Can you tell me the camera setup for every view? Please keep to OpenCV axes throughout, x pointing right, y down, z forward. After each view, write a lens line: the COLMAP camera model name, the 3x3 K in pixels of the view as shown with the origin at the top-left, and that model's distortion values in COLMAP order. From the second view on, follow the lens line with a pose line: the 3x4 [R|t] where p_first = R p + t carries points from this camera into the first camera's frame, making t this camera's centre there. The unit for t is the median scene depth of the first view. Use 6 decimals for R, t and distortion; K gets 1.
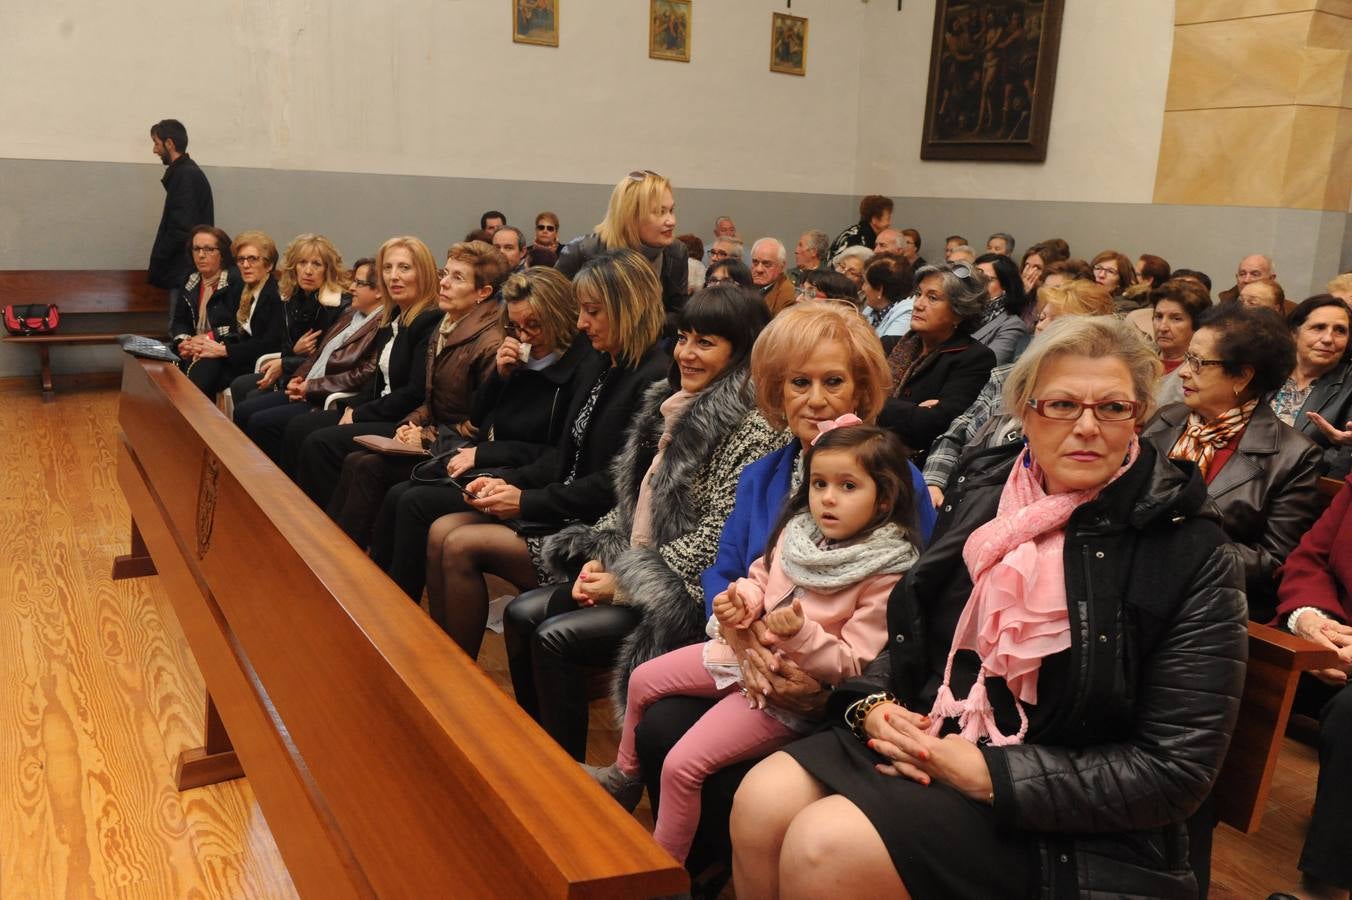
lens RADIAL K [[1128.2, 0, 676.9], [0, 1128.2, 452.4], [0, 0, 1]] dist [-0.008347, -0.011279]
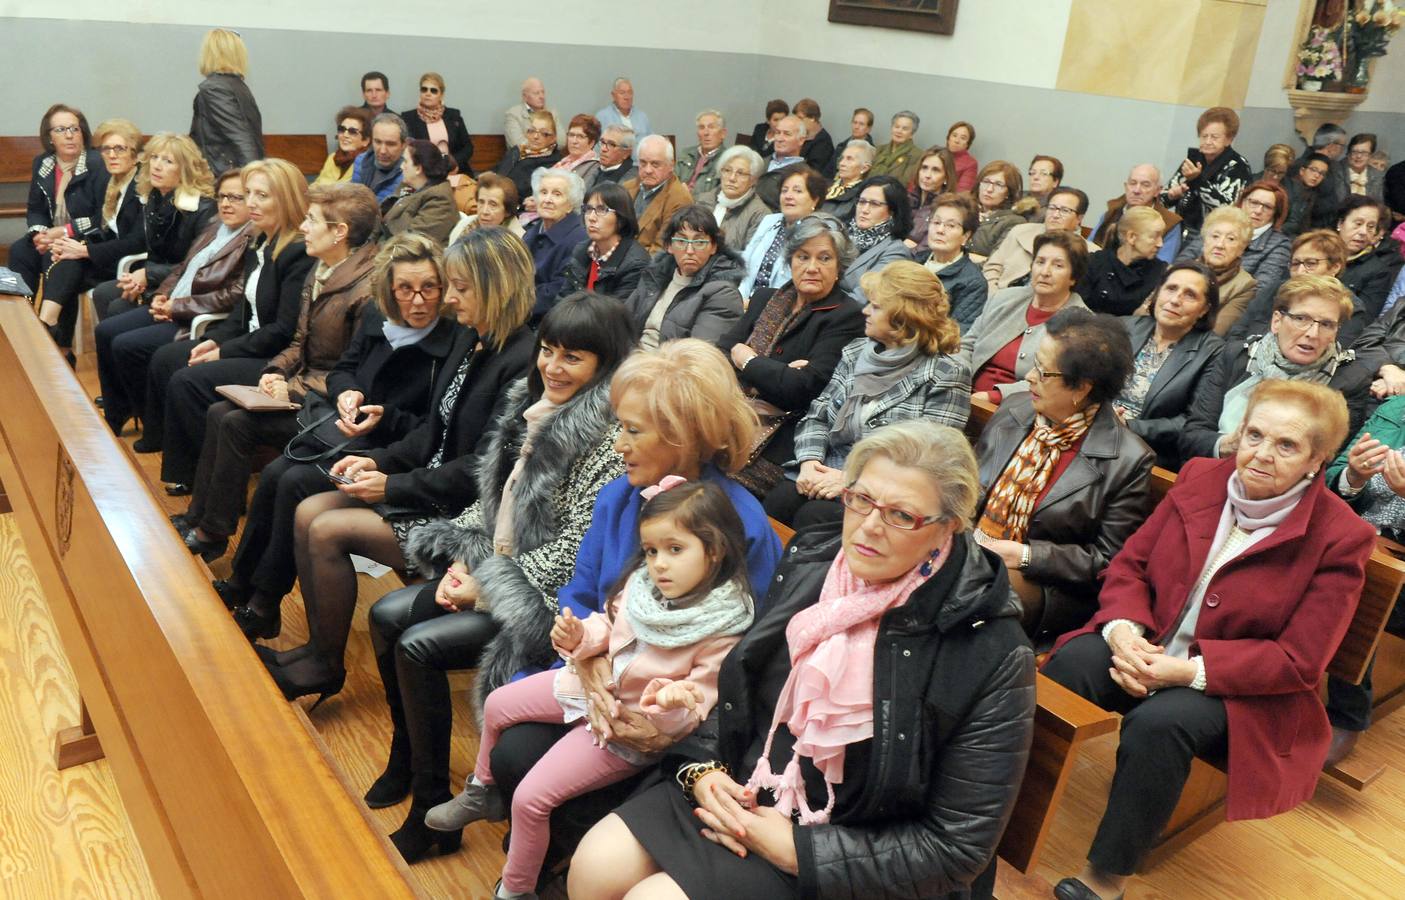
lens RADIAL K [[1157.9, 0, 673.2], [0, 1157.9, 452.0], [0, 0, 1]] dist [-0.040621, 0.013015]
pose [[0.997016, 0.005786, 0.076984, 0.042081], [-0.018263, 0.986562, 0.162362, -0.183700], [-0.075010, -0.163284, 0.983724, -0.032360]]
